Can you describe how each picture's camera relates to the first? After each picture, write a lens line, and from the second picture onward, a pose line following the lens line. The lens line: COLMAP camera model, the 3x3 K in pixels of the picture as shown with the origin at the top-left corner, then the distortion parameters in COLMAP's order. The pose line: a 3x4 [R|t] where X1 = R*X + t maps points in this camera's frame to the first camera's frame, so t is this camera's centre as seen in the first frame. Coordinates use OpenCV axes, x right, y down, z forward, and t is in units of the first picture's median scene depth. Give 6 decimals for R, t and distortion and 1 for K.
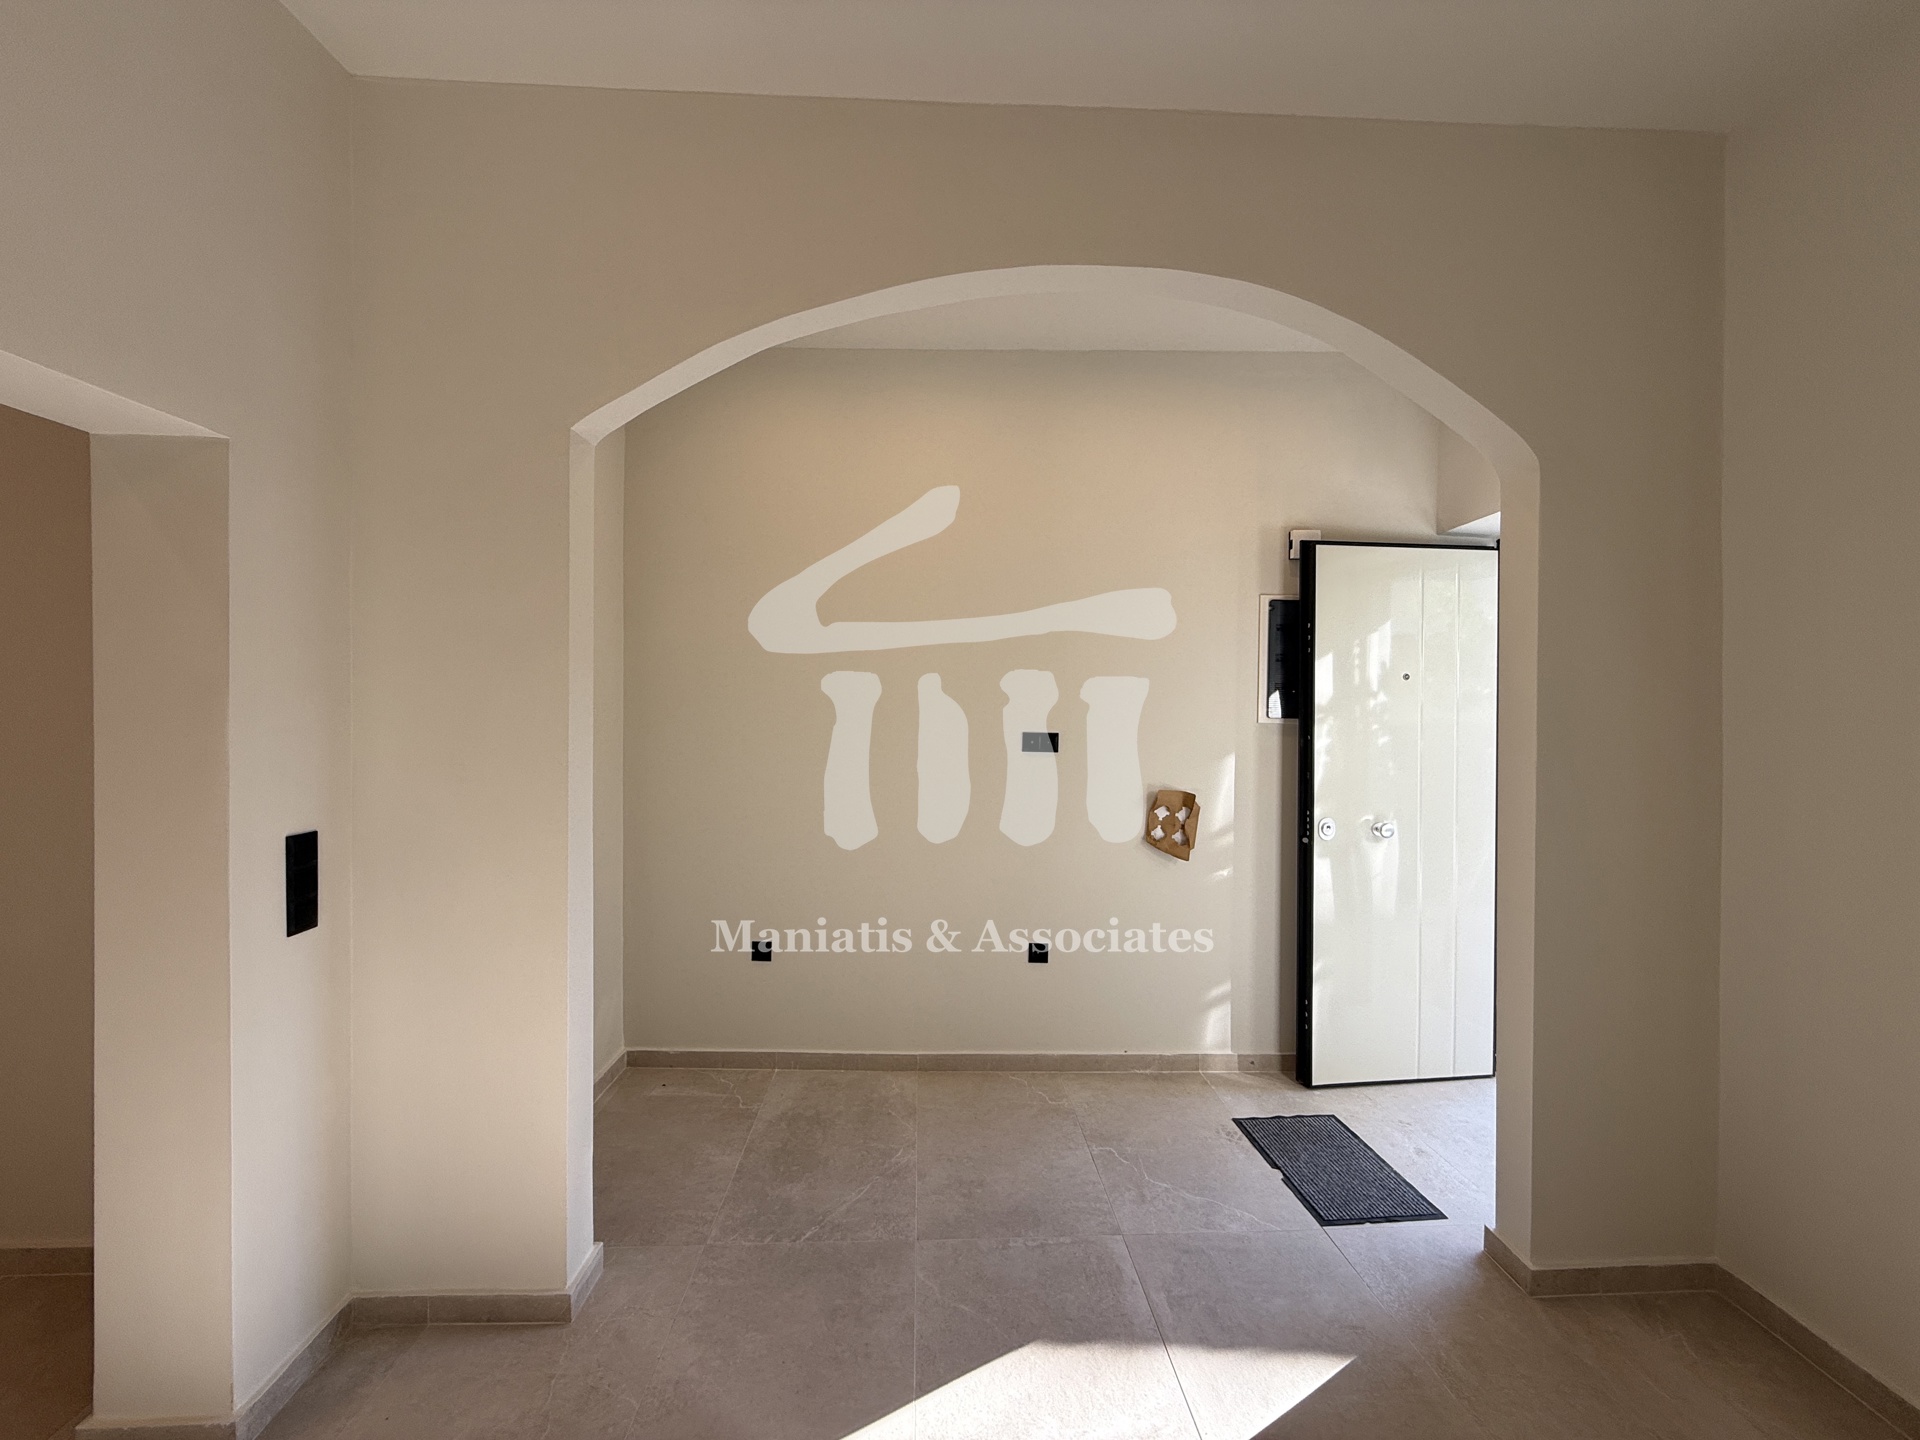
lens RADIAL K [[764.1, 0, 957.4], [0, 764.1, 718.6], [0, 0, 1]] dist [0.000583, -0.000168]
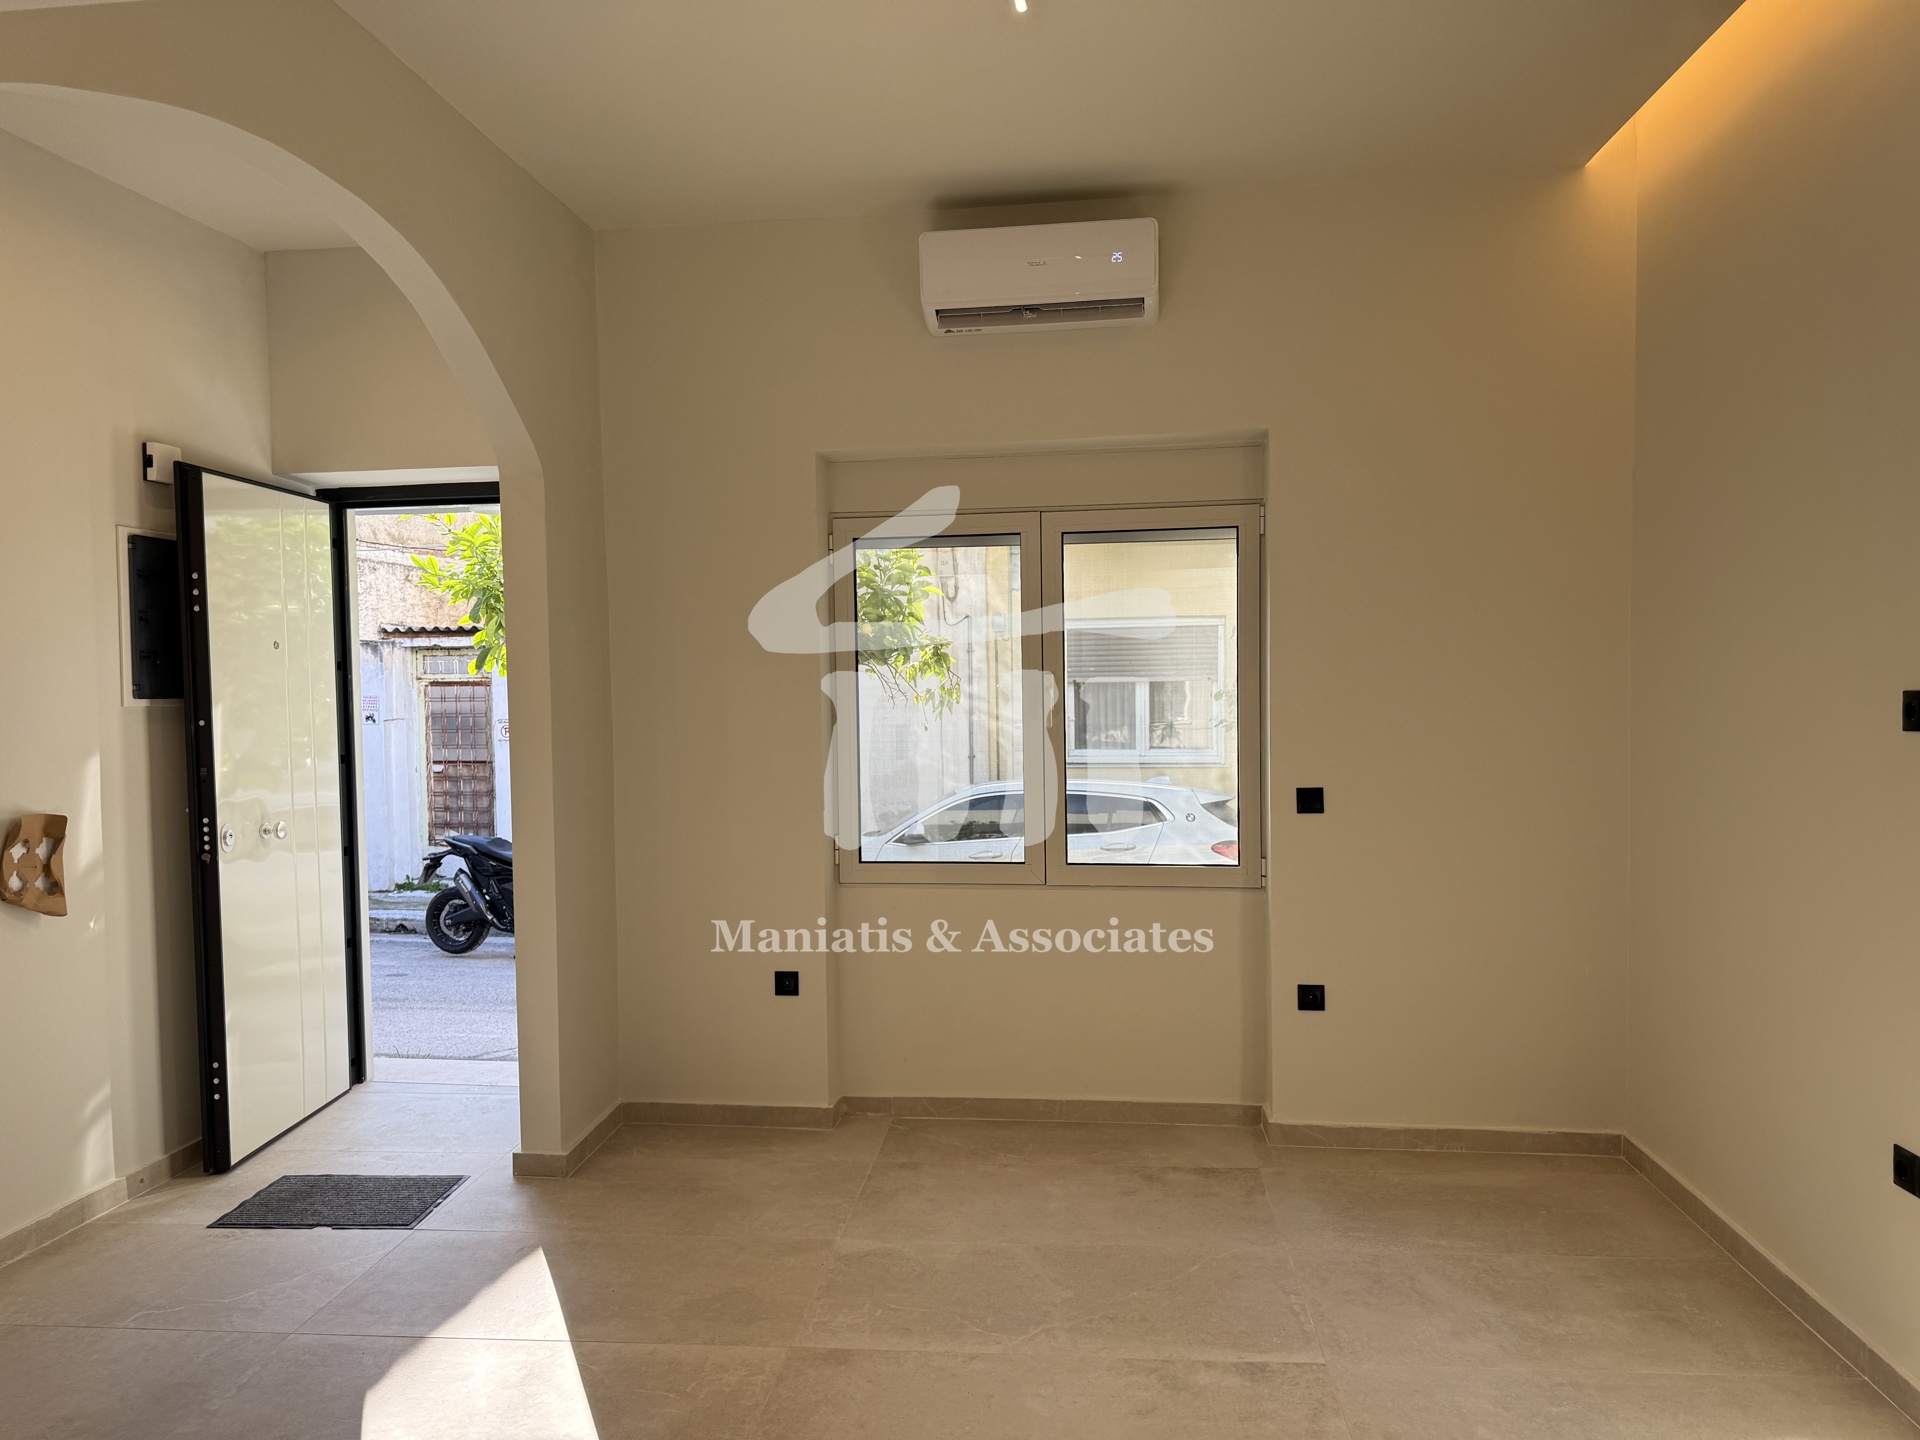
lens RADIAL K [[1341.9, 0, 976.2], [0, 1341.9, 726.3], [0, 0, 1]] dist [0.093180, -0.117998]
pose [[0.127401, -0.044641, 0.990846, -0.764193], [0.022982, 0.998851, 0.042046, -0.011103], [-0.991585, 0.017415, 0.128280, 0.052659]]
